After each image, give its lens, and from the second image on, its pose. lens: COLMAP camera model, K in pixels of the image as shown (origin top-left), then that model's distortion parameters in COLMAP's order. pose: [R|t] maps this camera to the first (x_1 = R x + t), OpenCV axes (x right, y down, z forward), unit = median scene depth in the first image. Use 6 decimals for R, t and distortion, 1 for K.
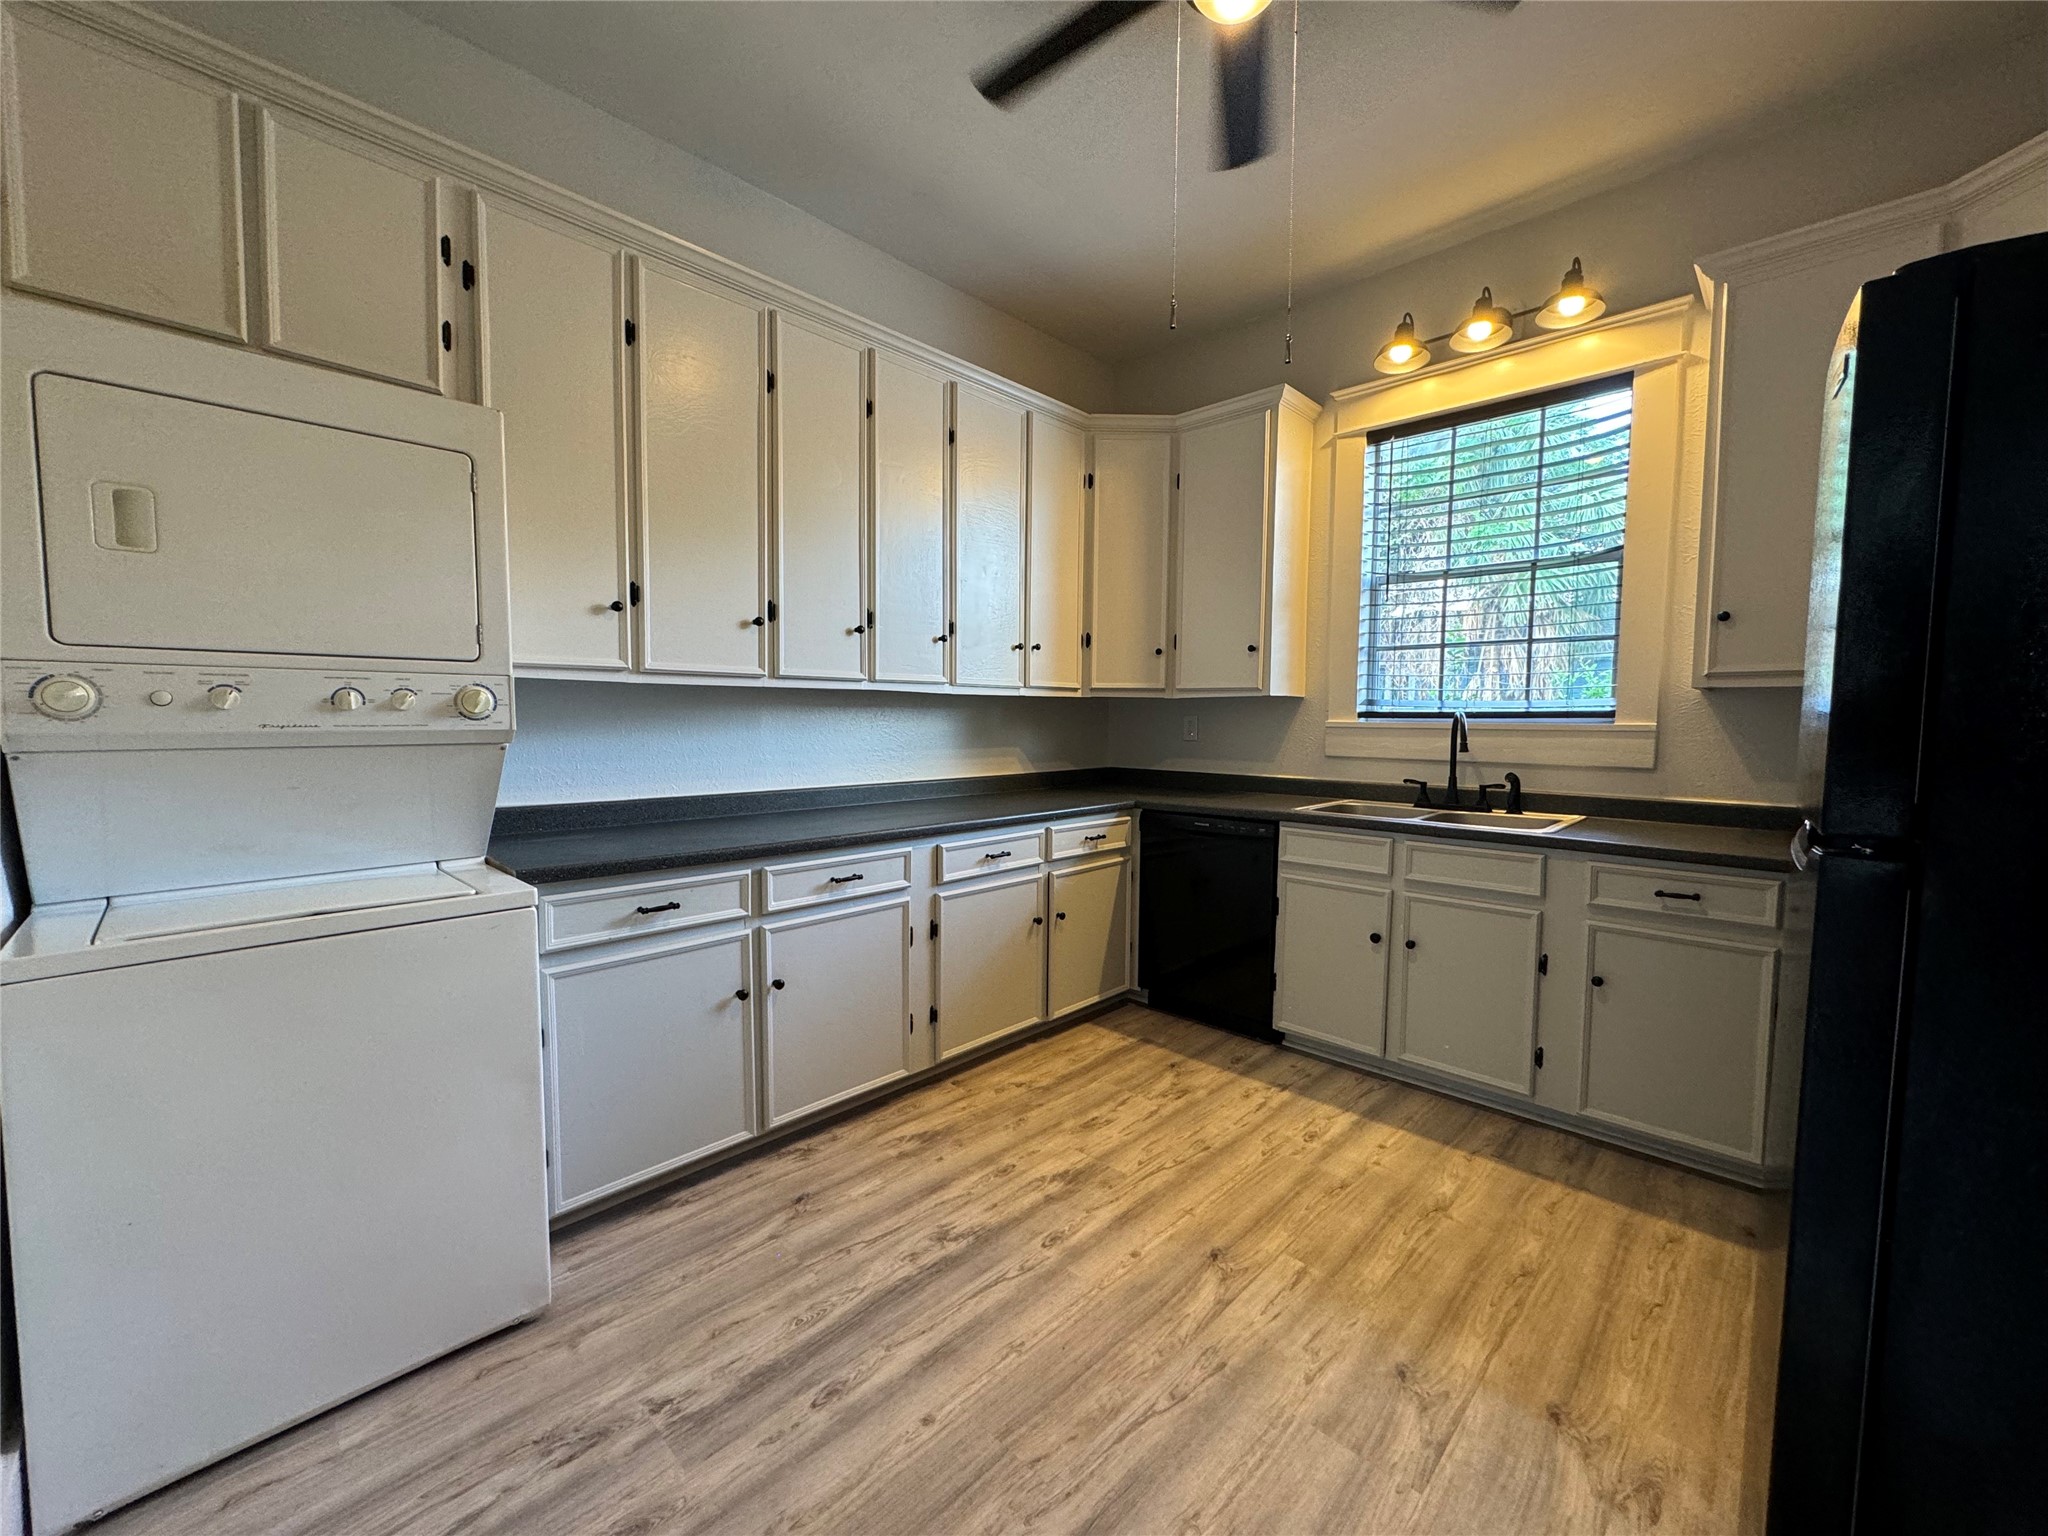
lens RADIAL K [[814.2, 0, 1025.6], [0, 814.2, 760.7], [0, 0, 1]] dist [0.000889, 0.000049]
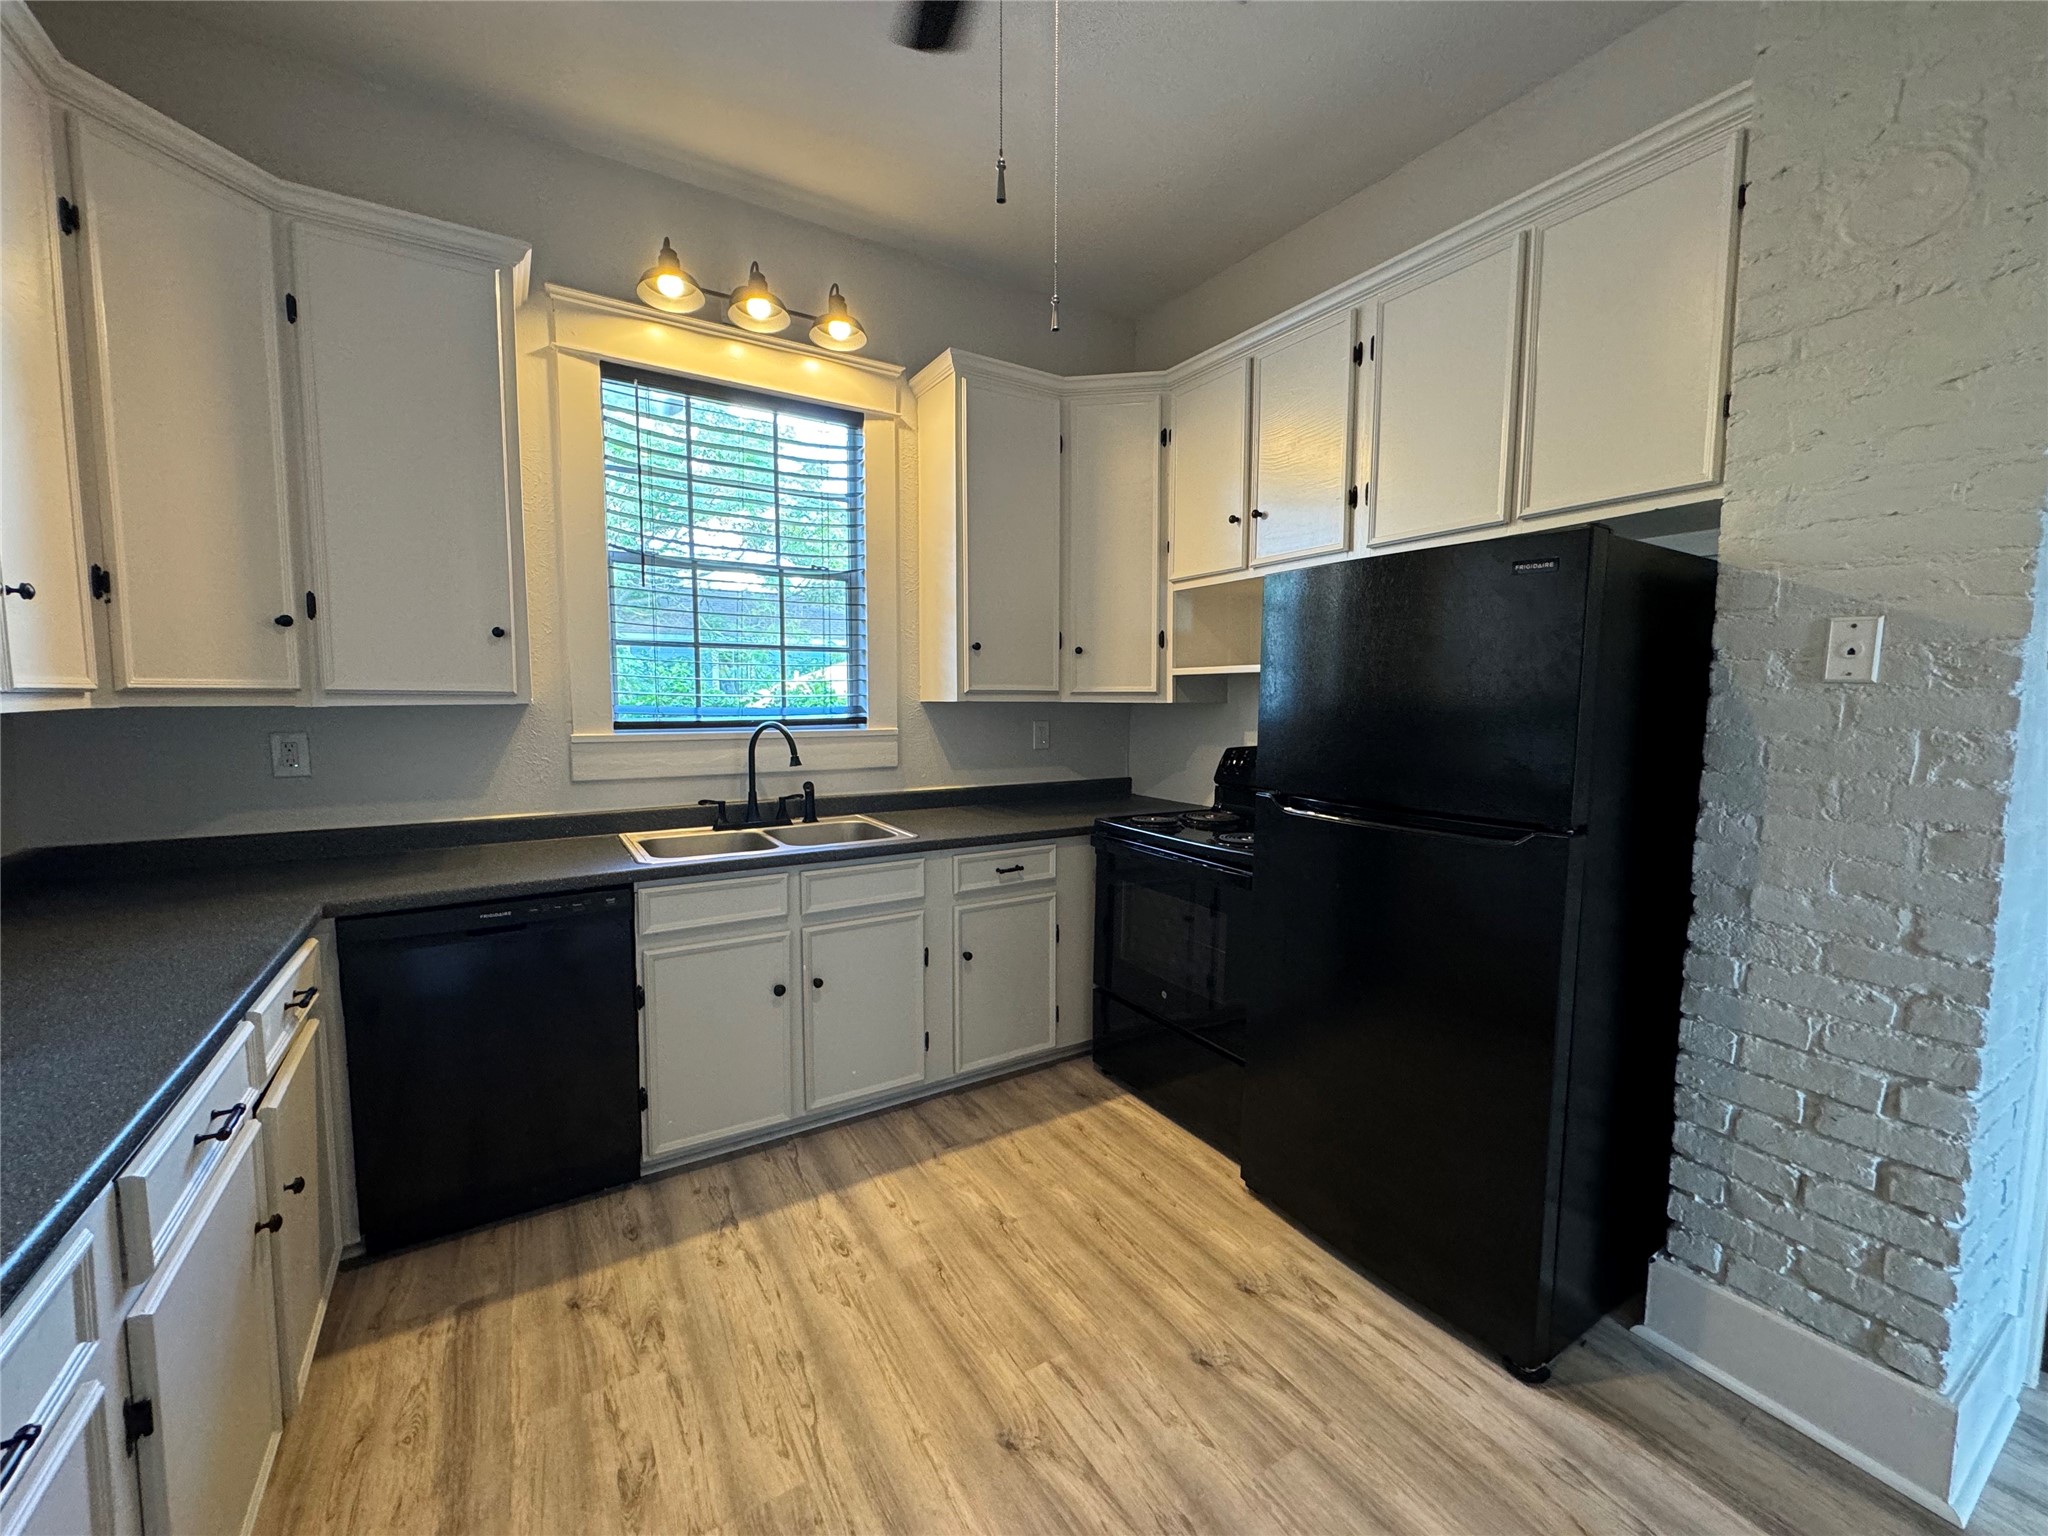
lens RADIAL K [[814.2, 0, 1025.6], [0, 814.2, 760.7], [0, 0, 1]] dist [0.000889, 0.000049]
pose [[0.243935, -0.086063, 0.965965, -0.327542], [0.048368, 0.995895, 0.076516, -0.080182], [-0.968585, 0.028057, 0.247096, 0.534089]]
